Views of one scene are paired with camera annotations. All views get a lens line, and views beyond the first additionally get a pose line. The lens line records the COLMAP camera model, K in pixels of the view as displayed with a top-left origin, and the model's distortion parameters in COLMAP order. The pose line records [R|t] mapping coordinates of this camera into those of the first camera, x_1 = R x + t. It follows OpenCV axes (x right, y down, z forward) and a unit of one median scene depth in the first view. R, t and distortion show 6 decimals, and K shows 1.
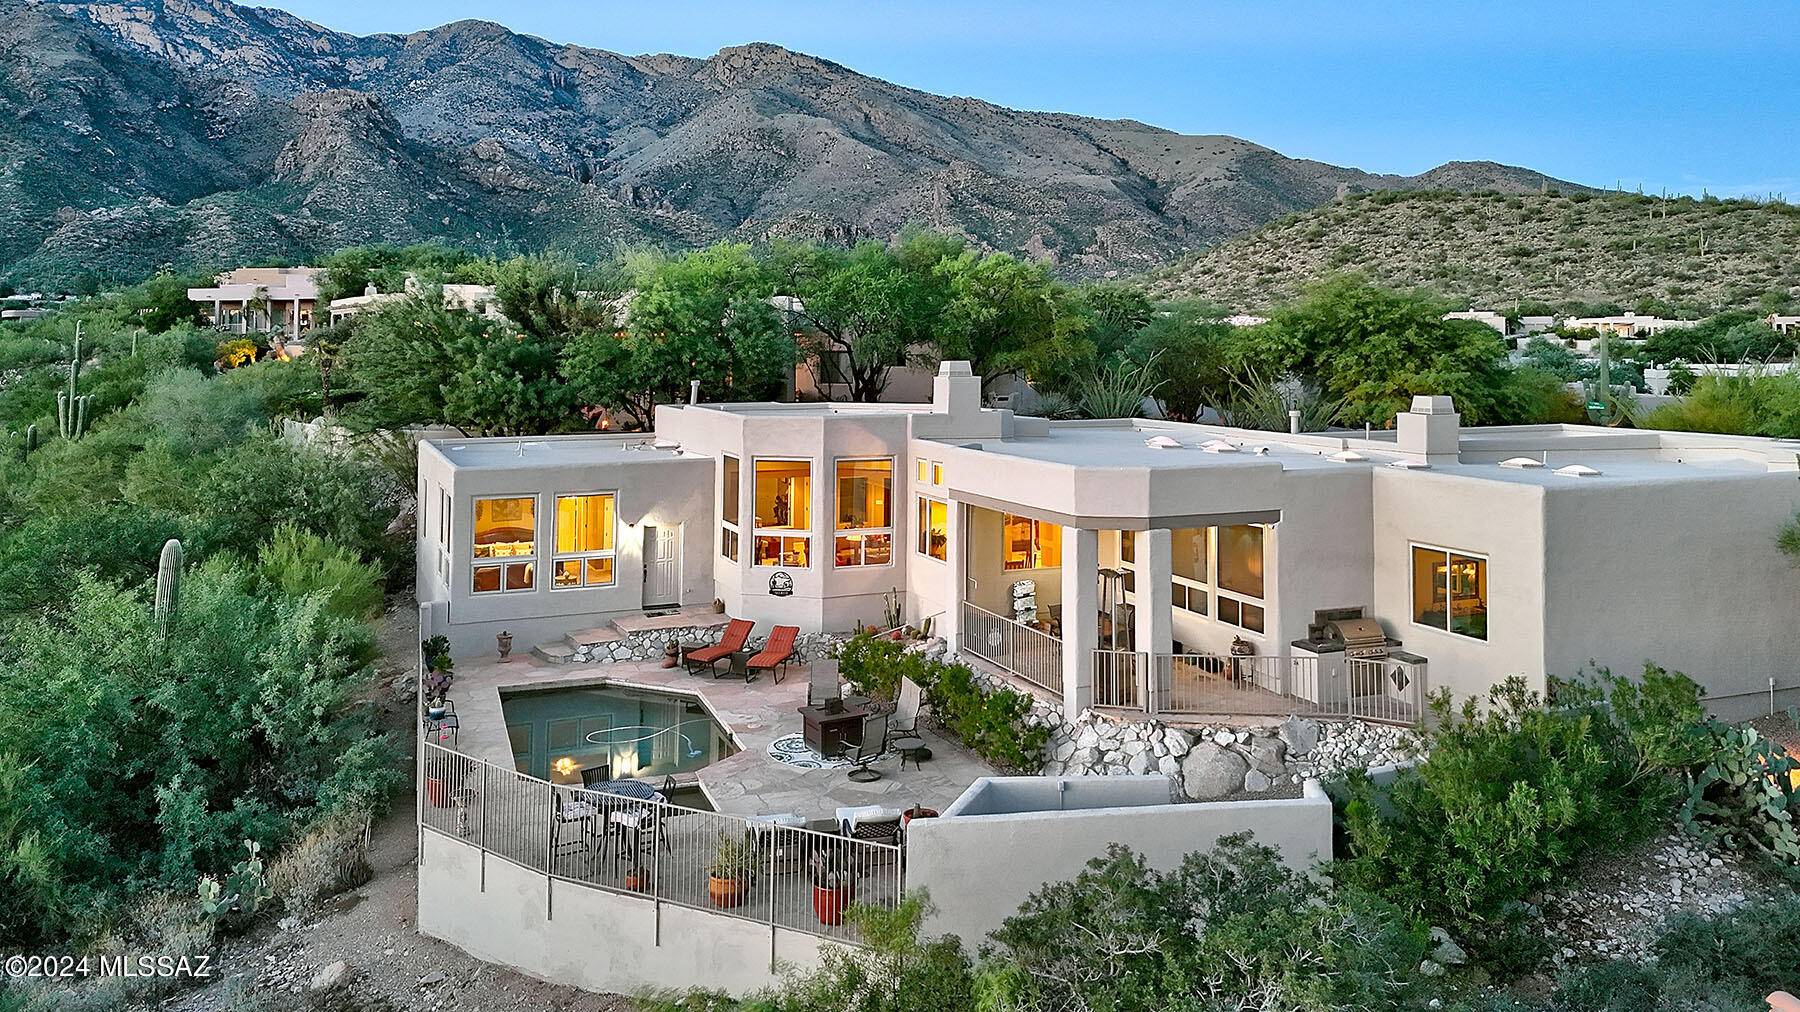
lens RADIAL K [[1442.5, 0, 871.2], [0, 1442.5, 451.7], [0, 0, 1]] dist [0.030310, -0.012540]
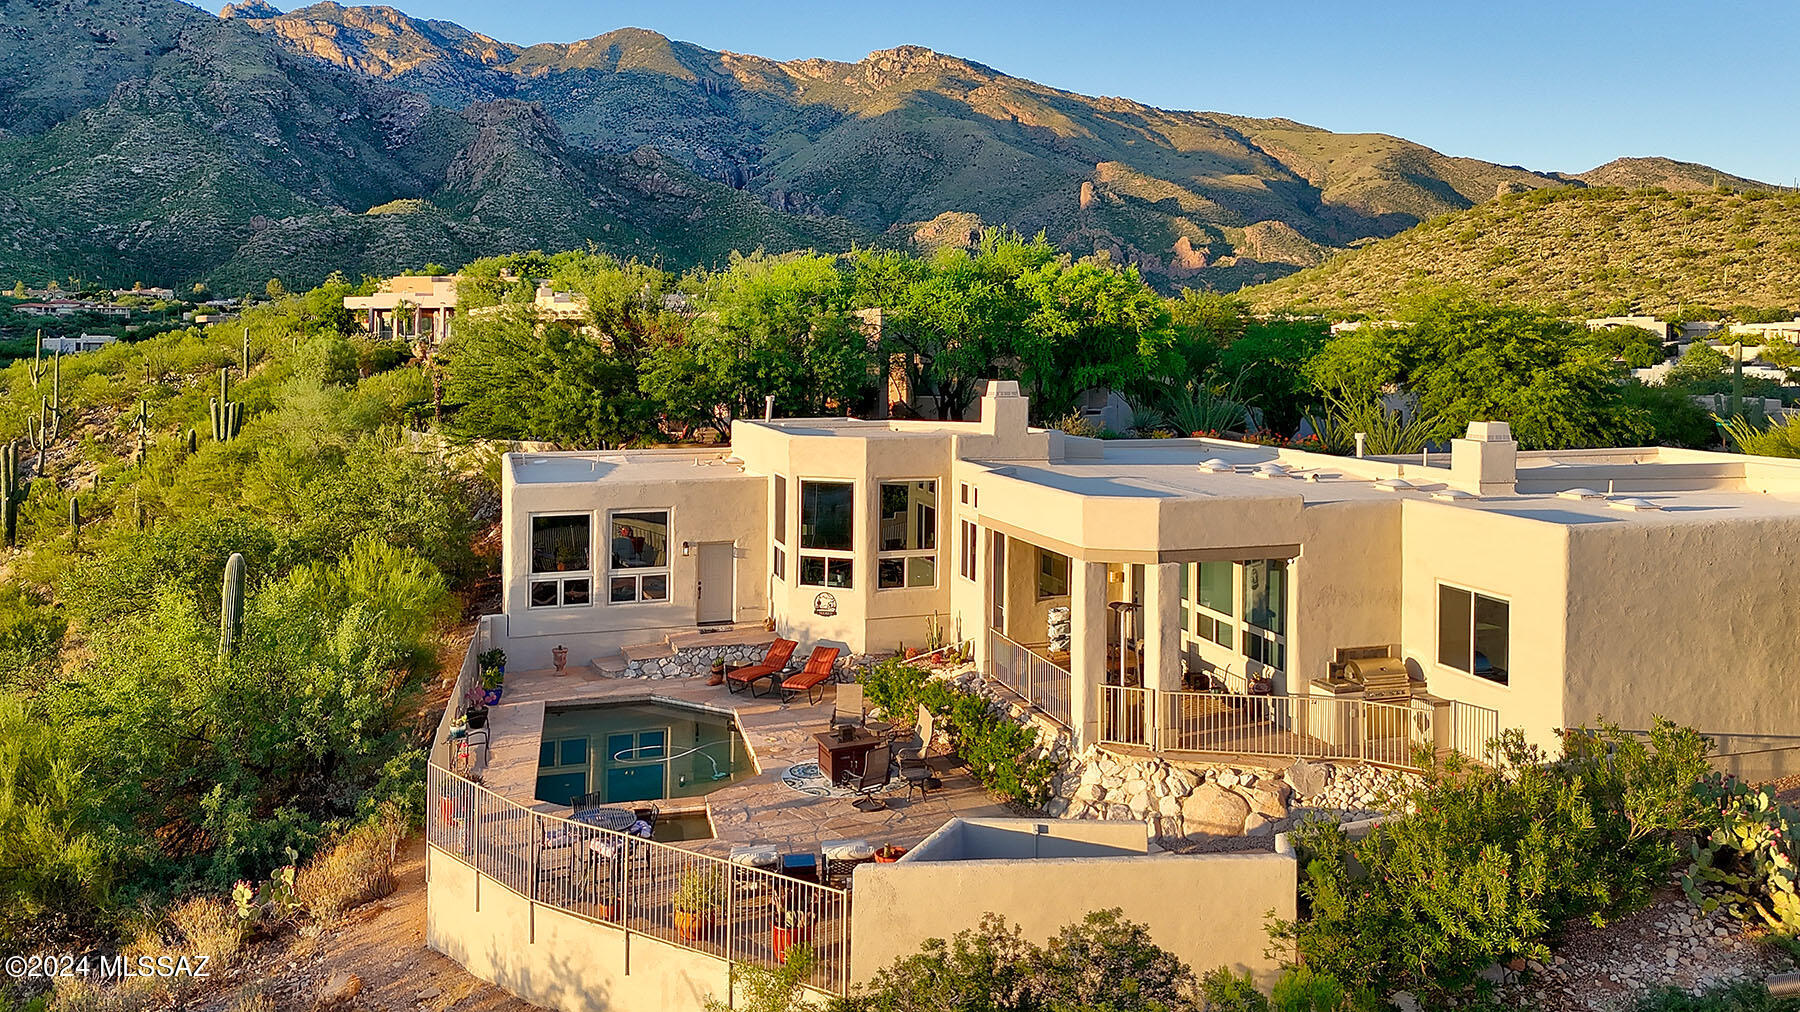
lens RADIAL K [[1425.7, 0, 900.0], [0, 1425.7, 506.0], [0, 0, 1]] dist [0.026224, -0.009615]
pose [[0.996221, 0.010165, -0.086254, 0.051997], [-0.006968, 0.999280, 0.037290, -0.009881], [0.086571, -0.036548, 0.995575, 0.015579]]
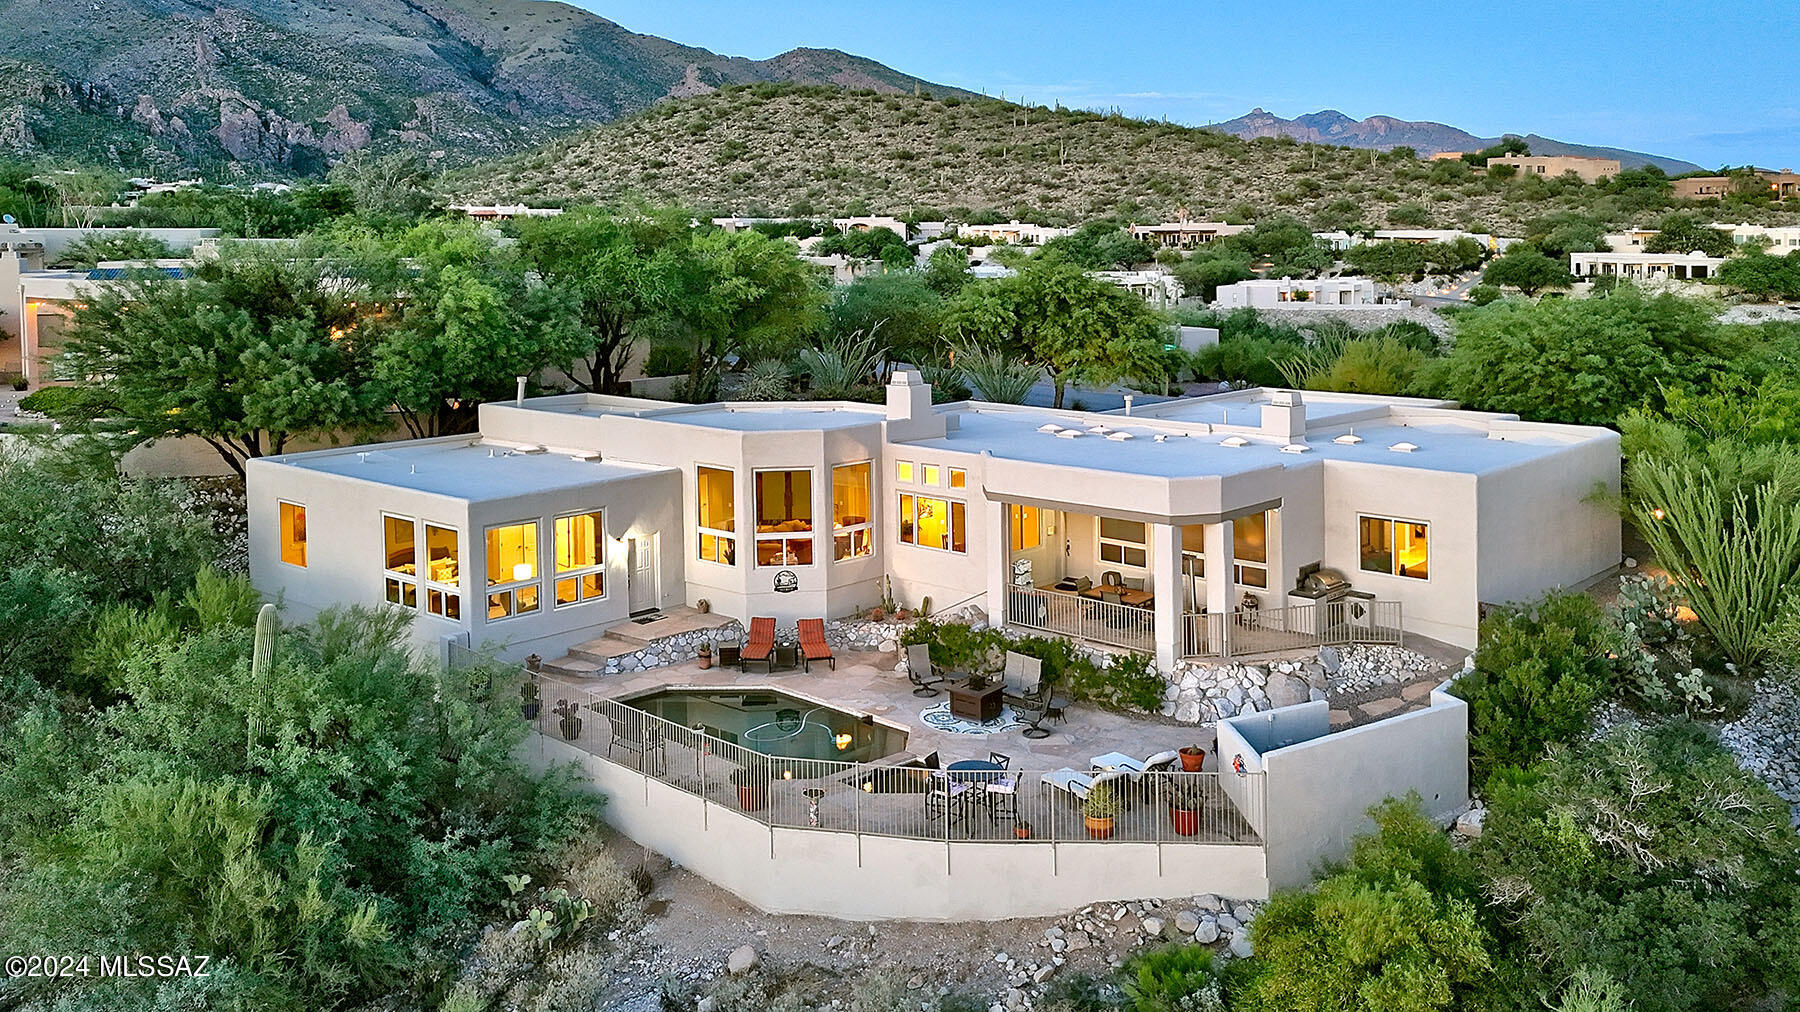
lens RADIAL K [[1620.8, 0, 900.0], [0, 1620.8, 506.0], [0, 0, 1]] dist [0.036137, -0.022422]
pose [[0.885539, -0.082834, 0.457120, -0.387814], [0.036619, 0.993360, 0.109066, -0.069872], [-0.463119, -0.079843, 0.882692, -0.097151]]
